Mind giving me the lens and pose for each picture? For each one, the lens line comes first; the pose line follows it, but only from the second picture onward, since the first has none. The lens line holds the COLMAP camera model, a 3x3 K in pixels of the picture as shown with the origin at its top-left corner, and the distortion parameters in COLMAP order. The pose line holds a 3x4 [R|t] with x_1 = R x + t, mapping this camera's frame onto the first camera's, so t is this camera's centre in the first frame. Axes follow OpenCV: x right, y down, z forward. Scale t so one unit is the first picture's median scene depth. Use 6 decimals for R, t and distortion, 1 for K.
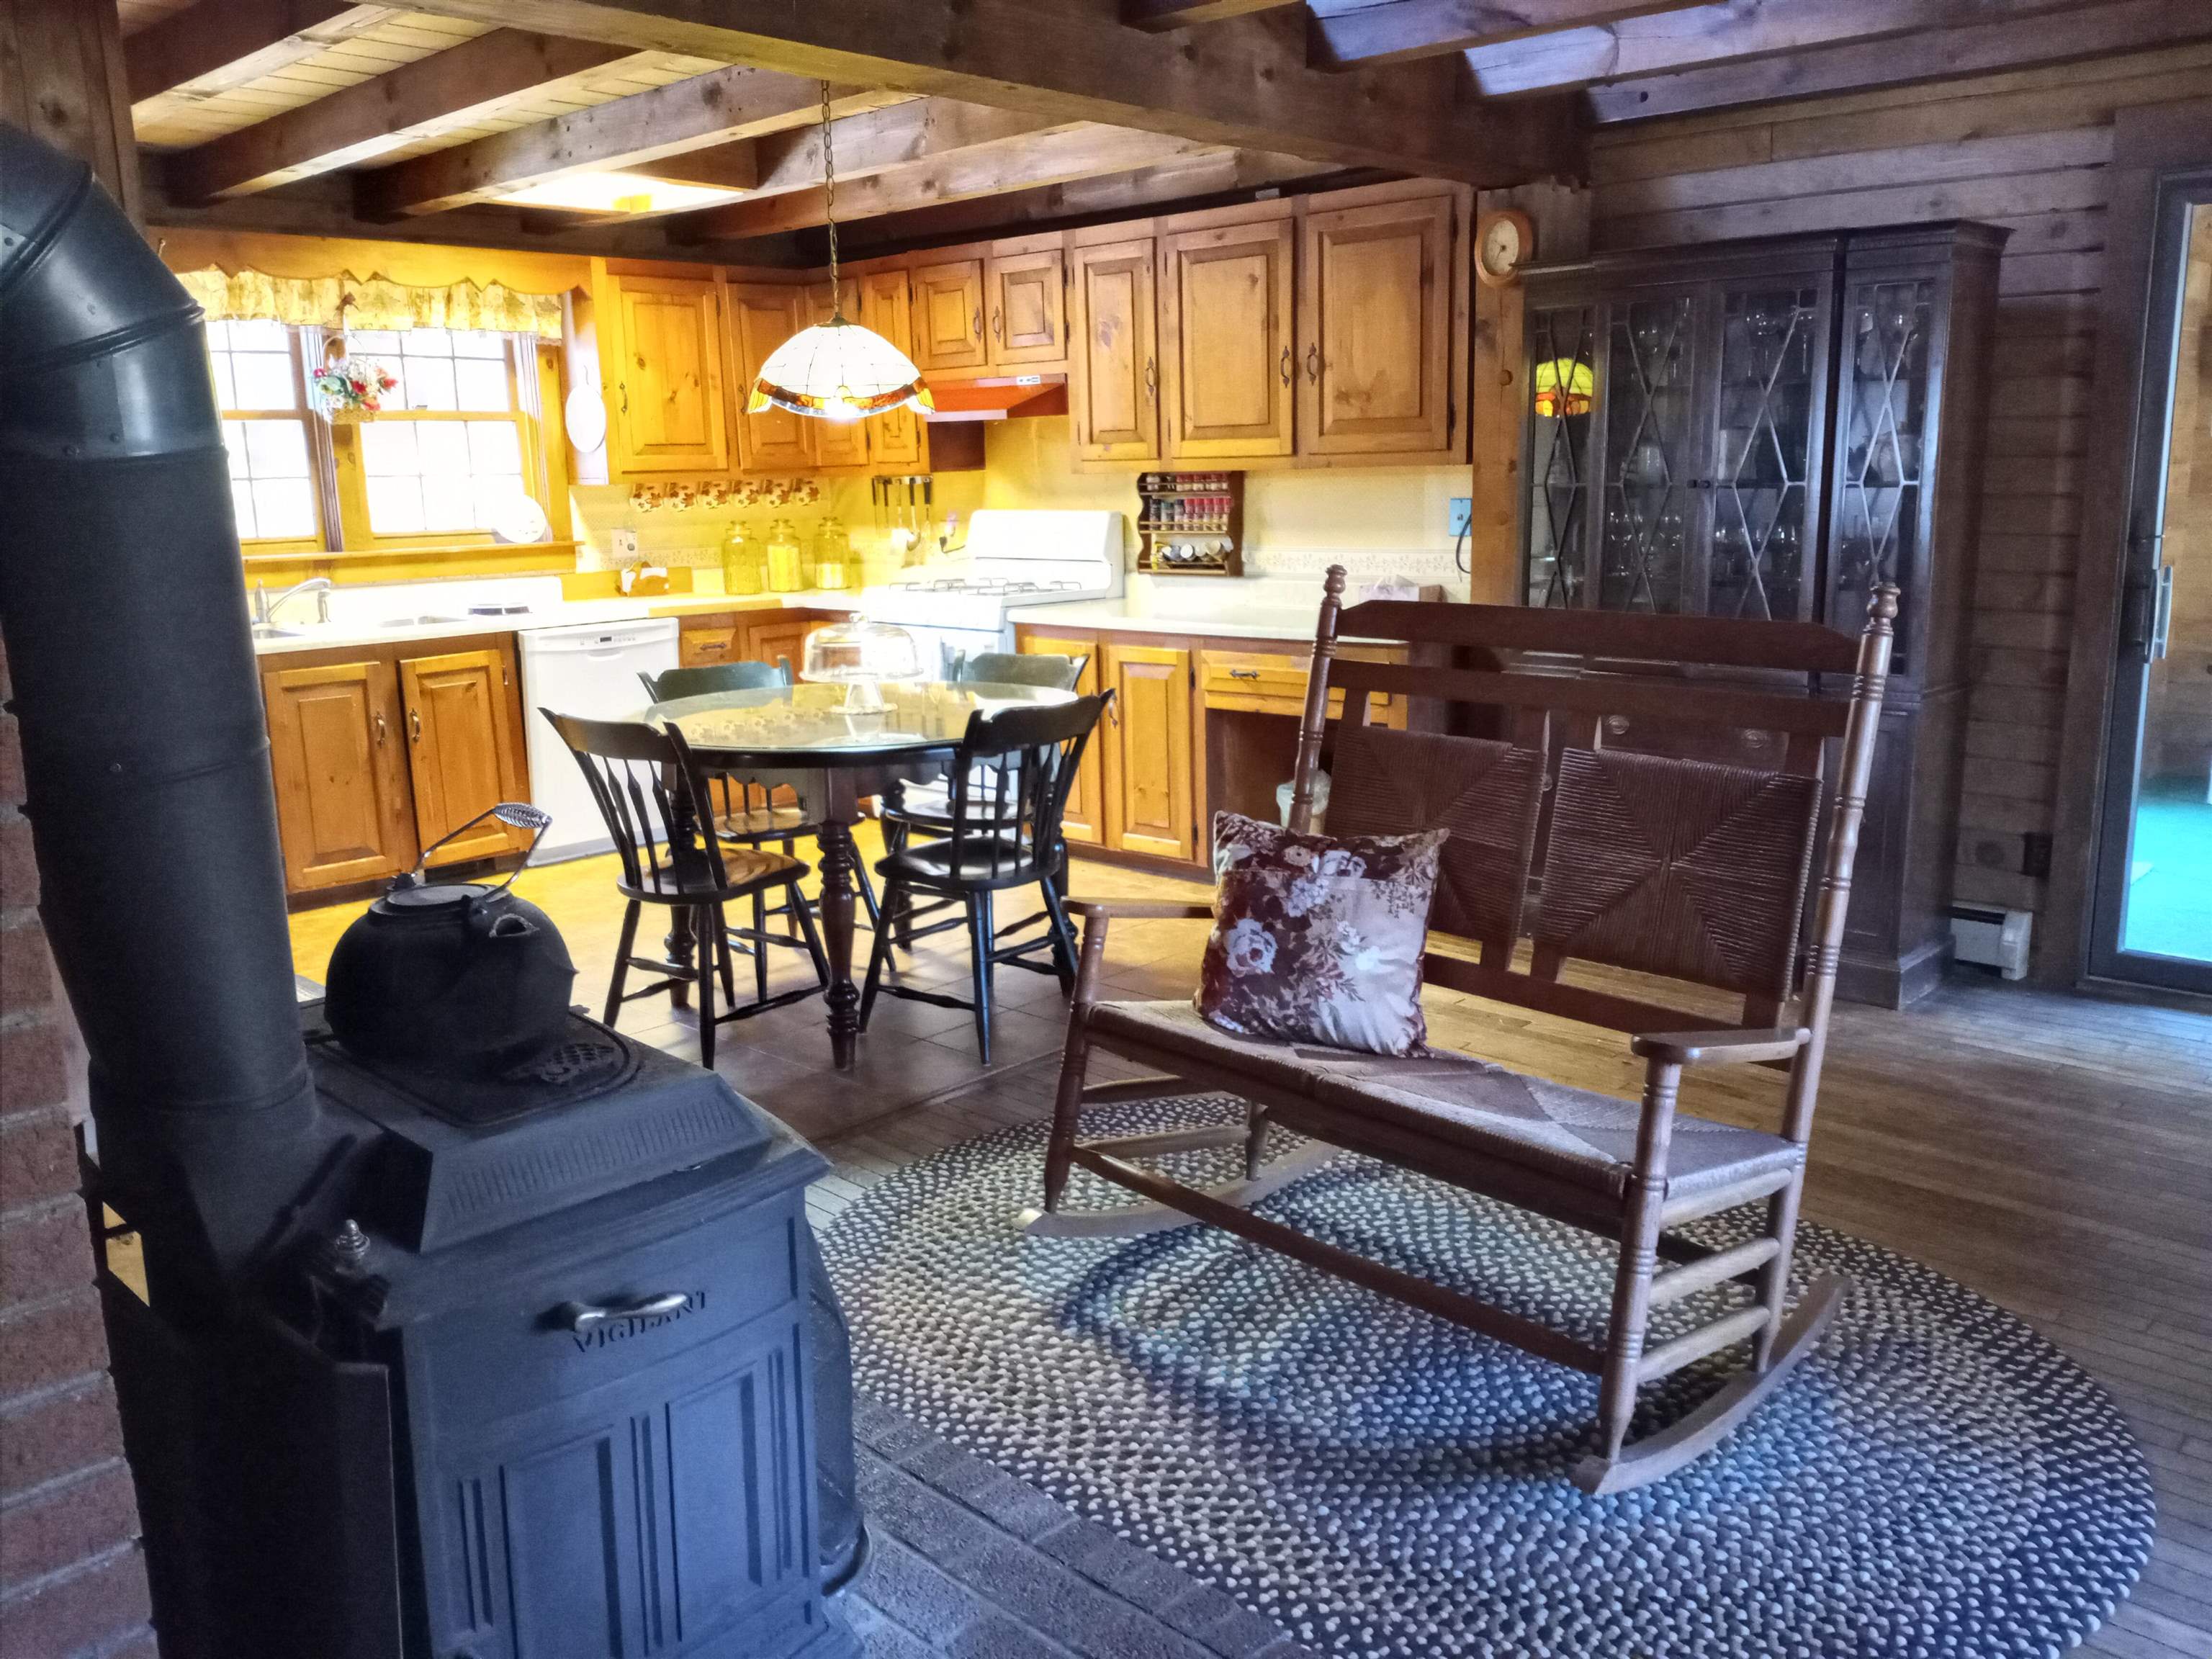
lens RADIAL K [[1761.9, 0, 1108.2], [0, 1761.9, 847.2], [0, 0, 1]] dist [0.038051, -0.083731]
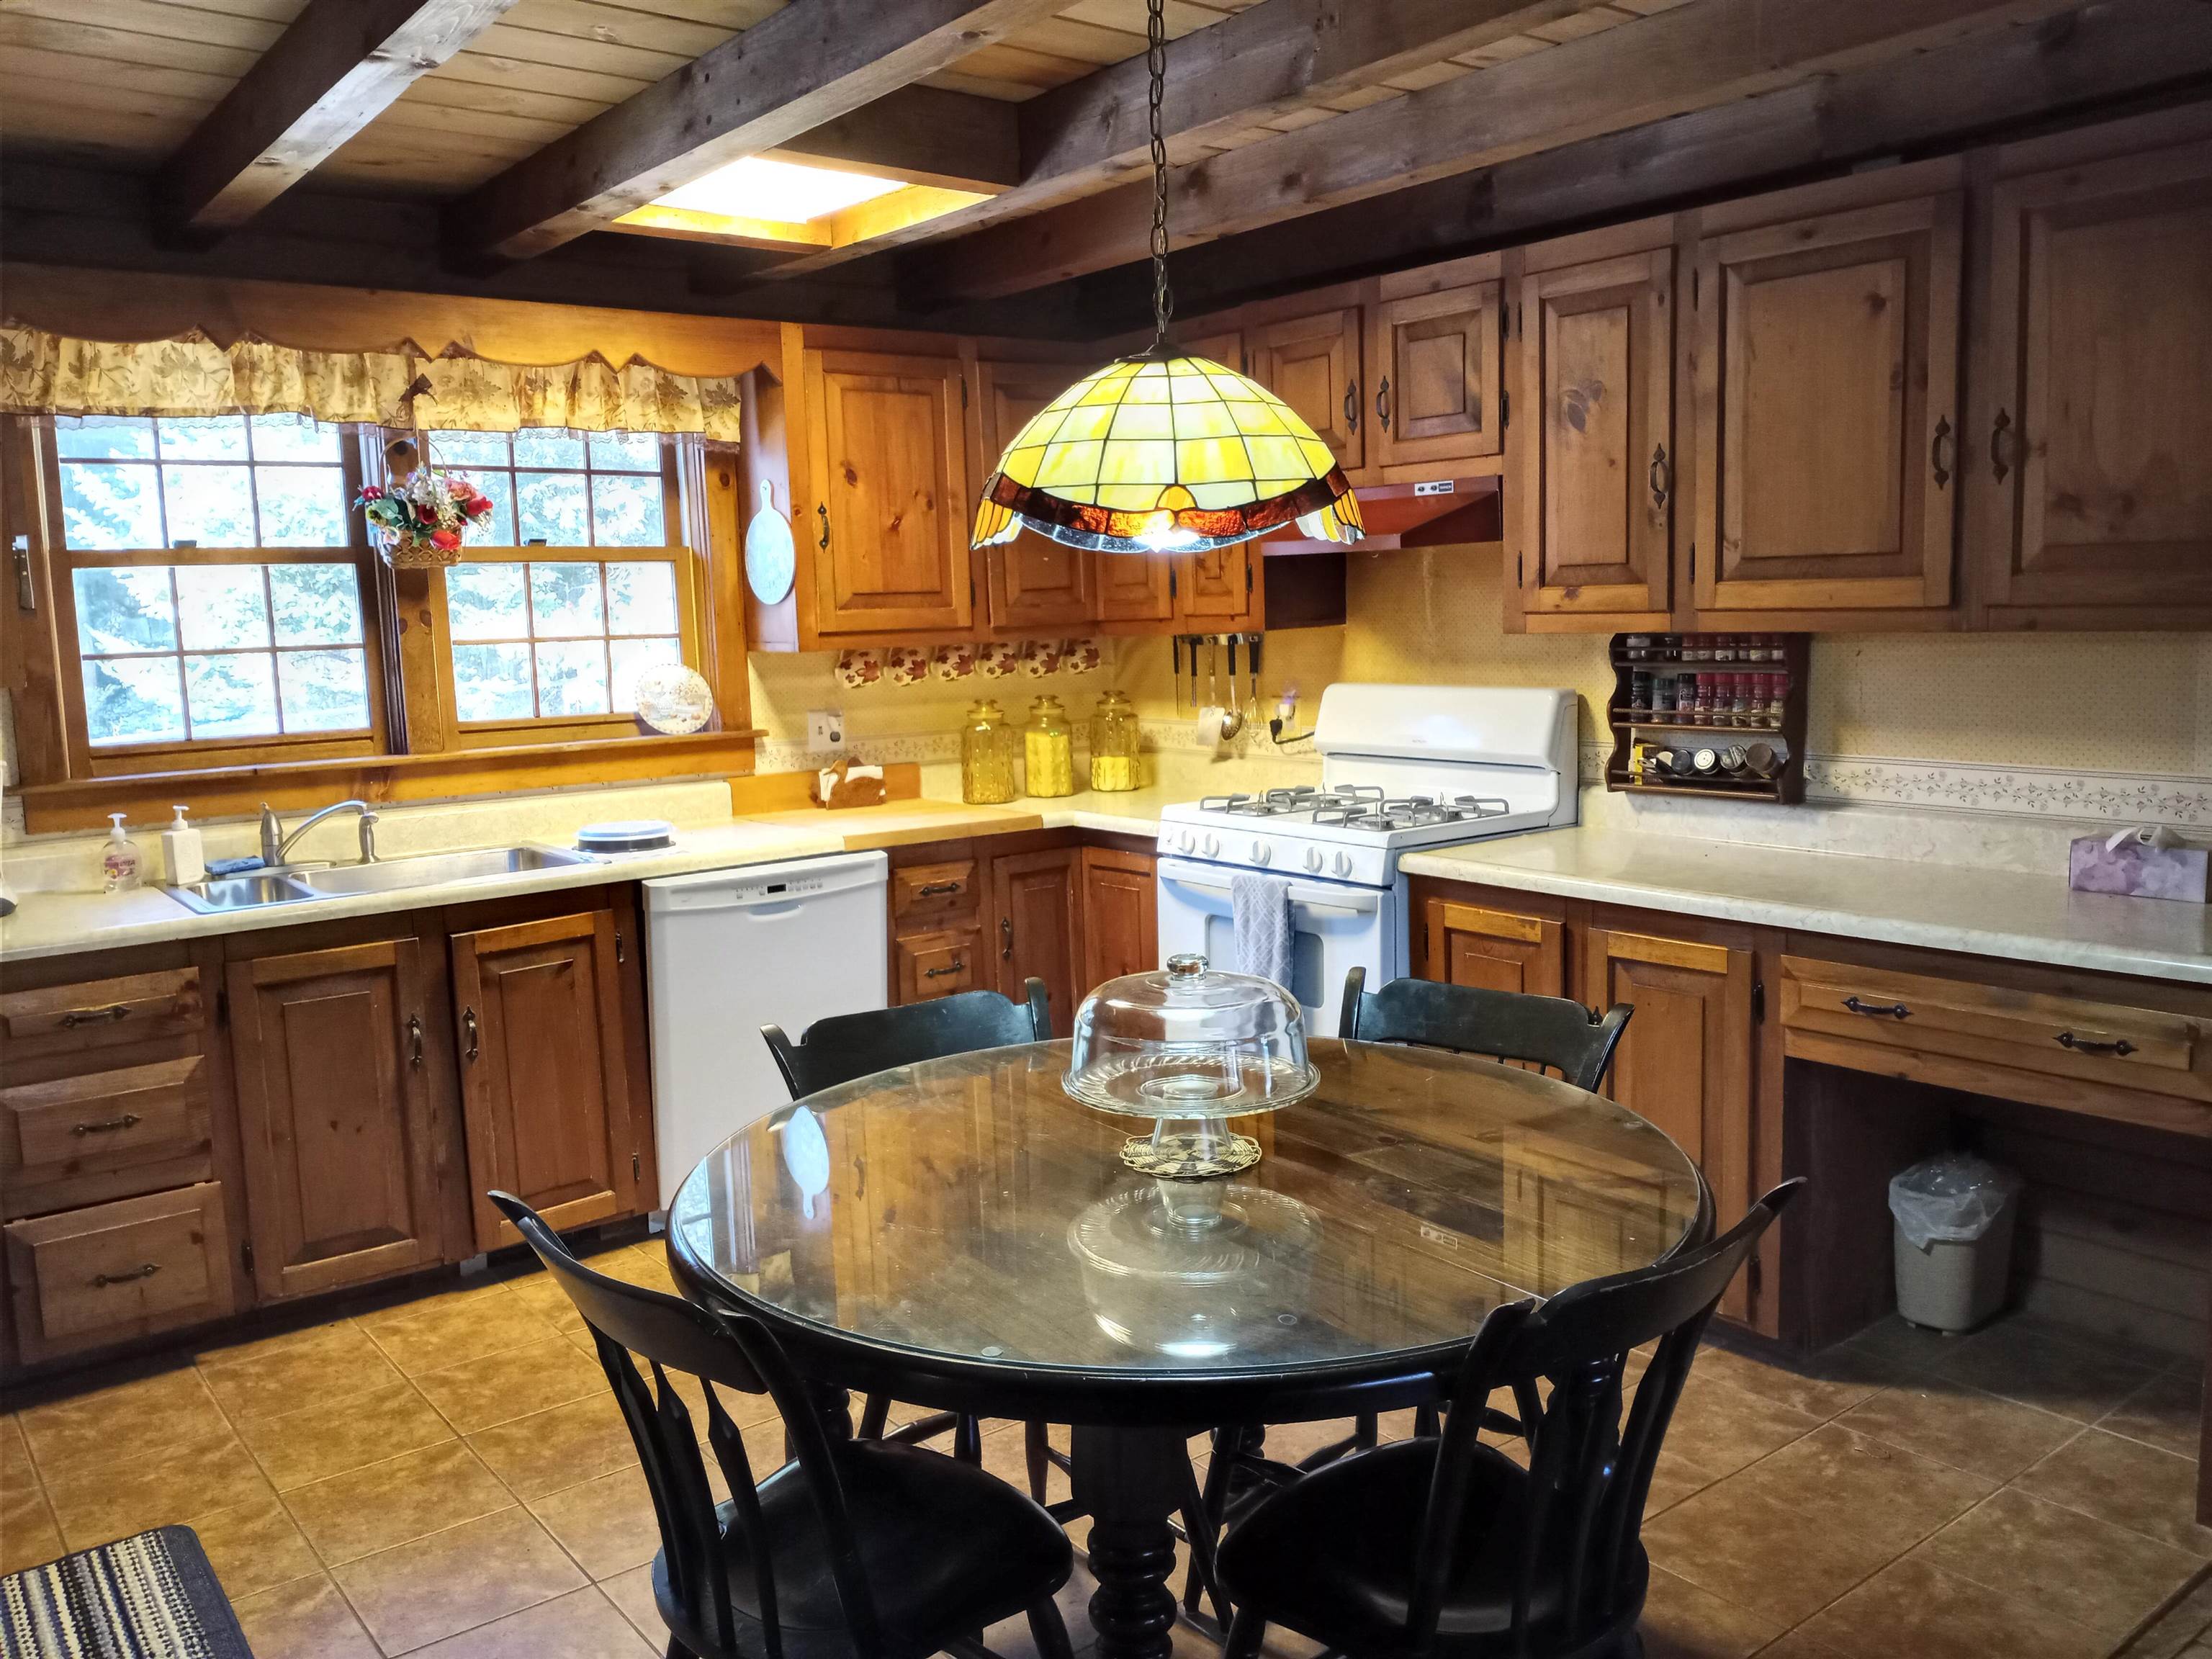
lens RADIAL K [[1761.9, 0, 1114.0], [0, 1761.9, 844.7], [0, 0, 1]] dist [0.038051, -0.083731]
pose [[0.989202, 0.013134, -0.145971, -0.066814], [-0.023537, 0.997285, -0.069776, -0.093187], [0.144658, 0.072458, 0.986825, 0.379547]]
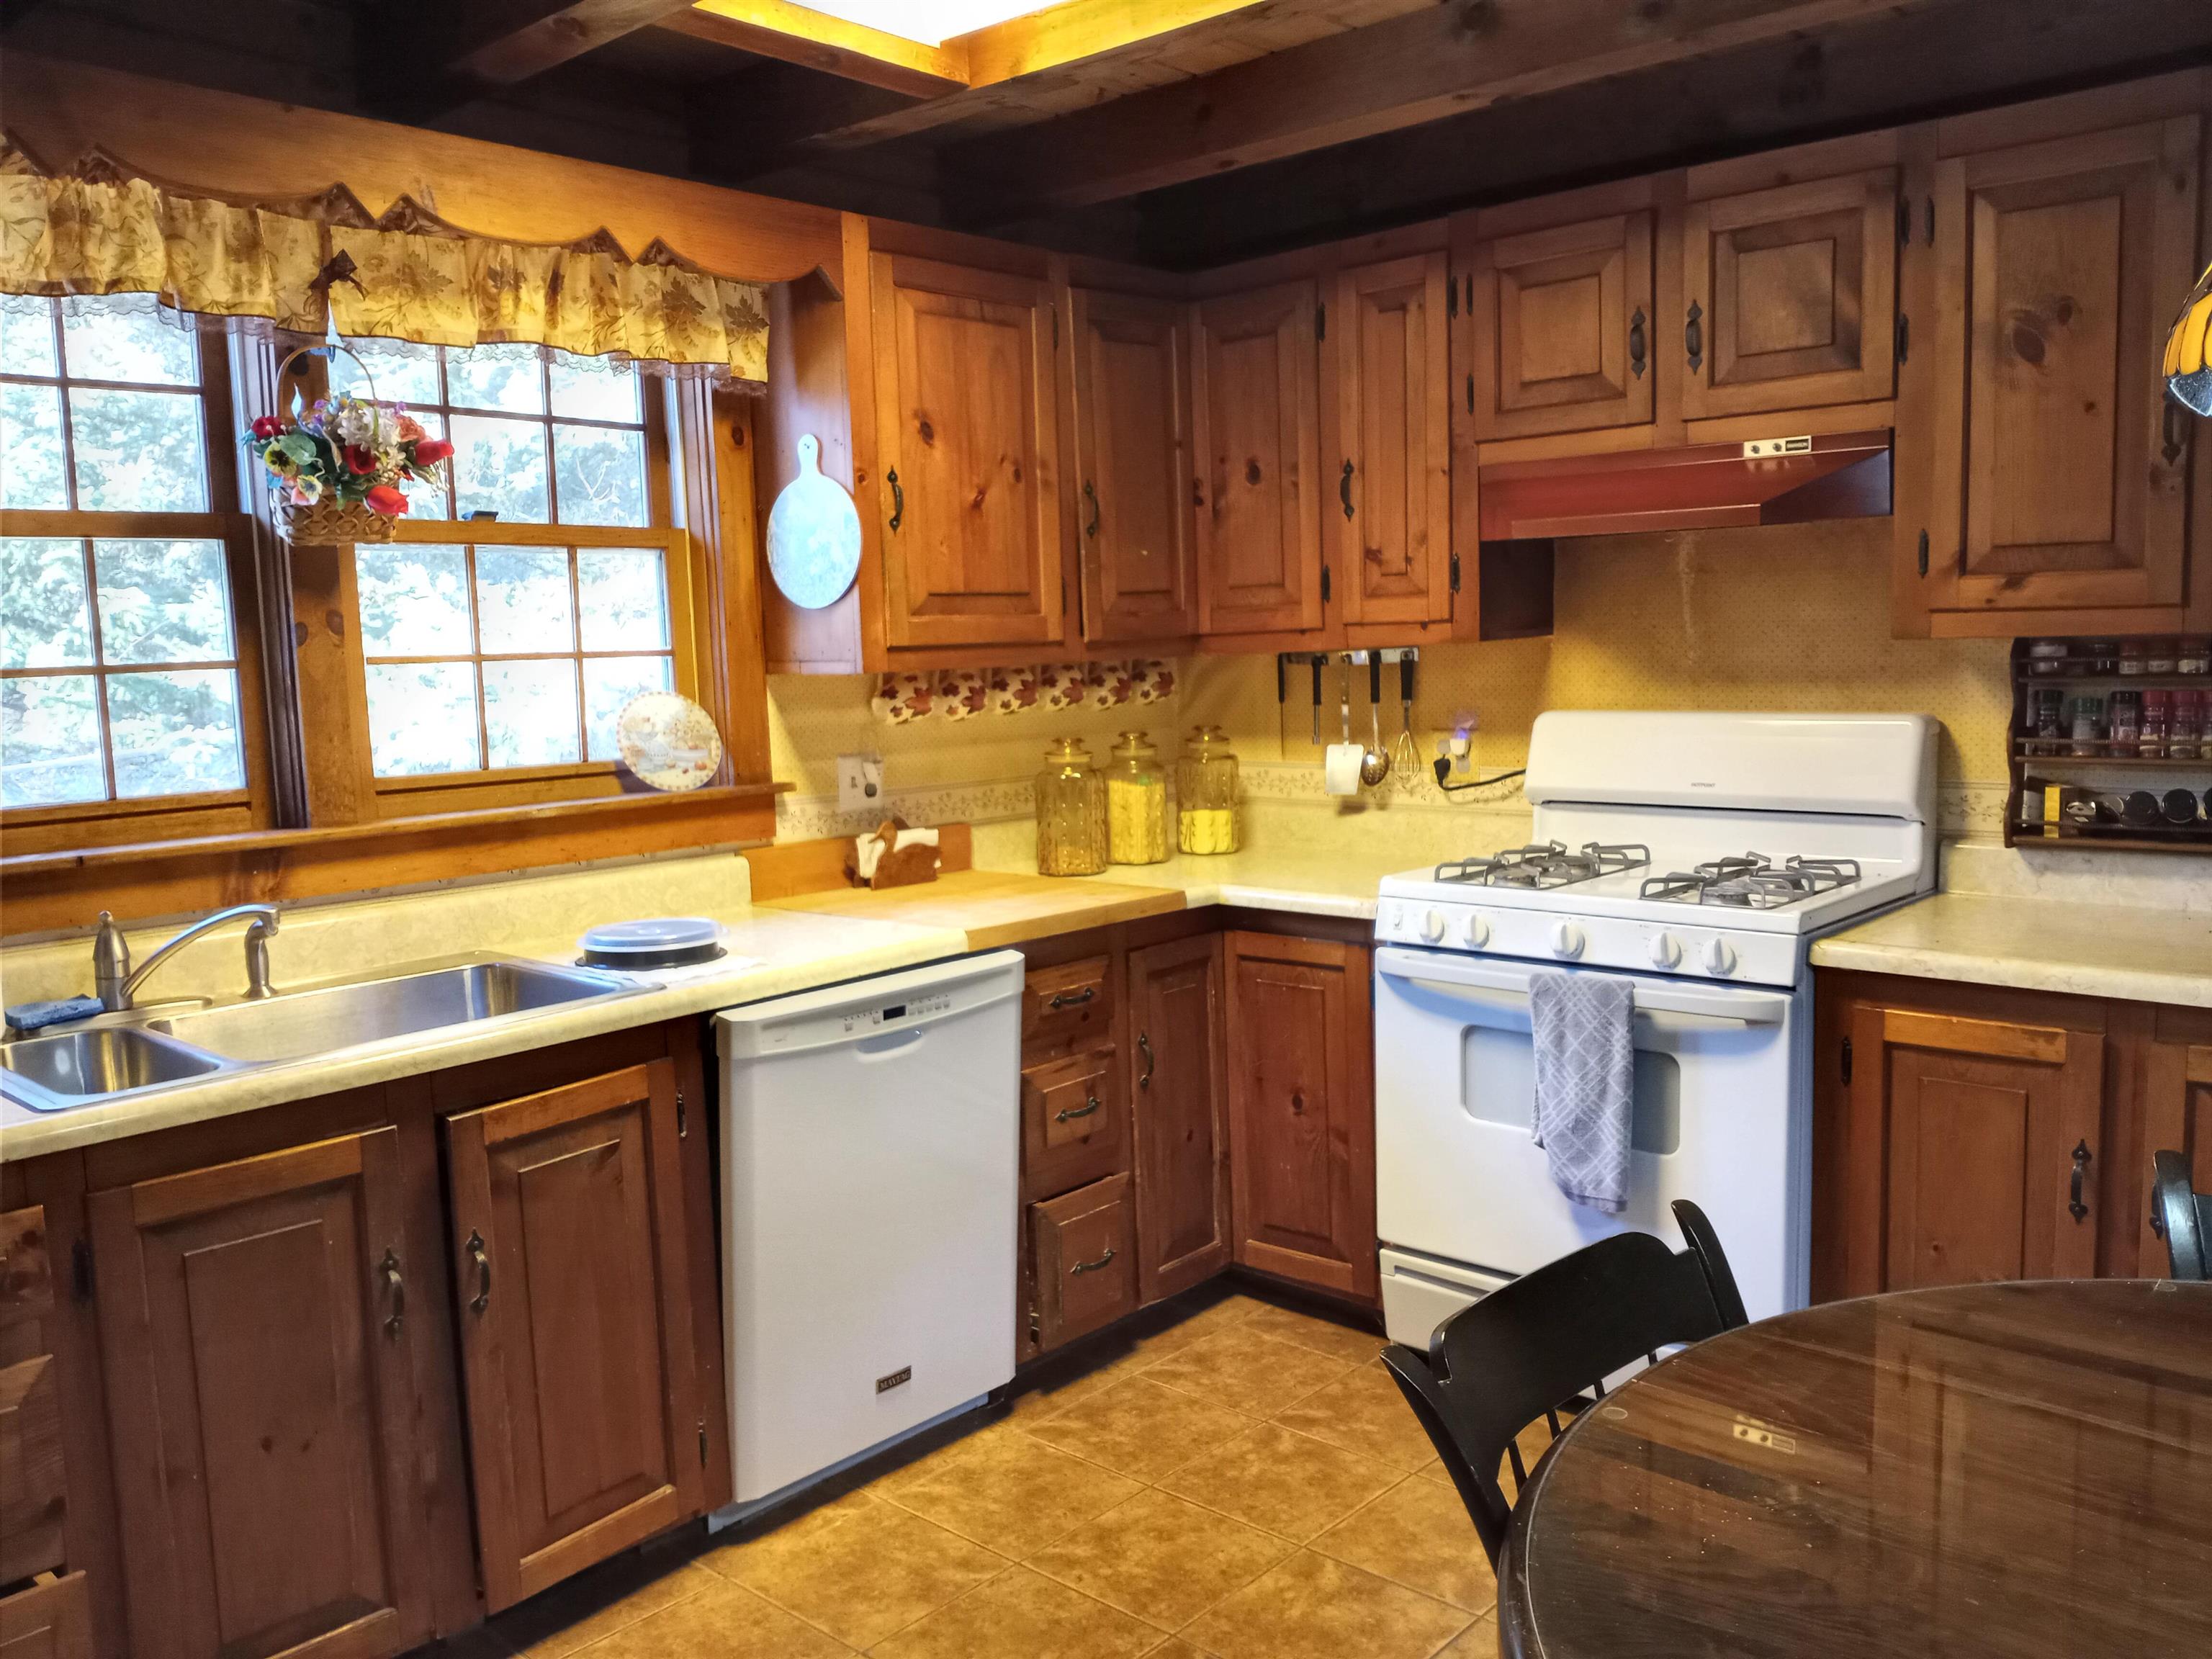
lens RADIAL K [[1761.9, 0, 1101.2], [0, 1761.9, 843.0], [0, 0, 1]] dist [0.038051, -0.083731]
pose [[0.999627, -0.011310, 0.024844, -0.247102], [0.013670, 0.995194, -0.096967, -0.118970], [-0.023628, 0.097270, 0.994978, 0.559120]]
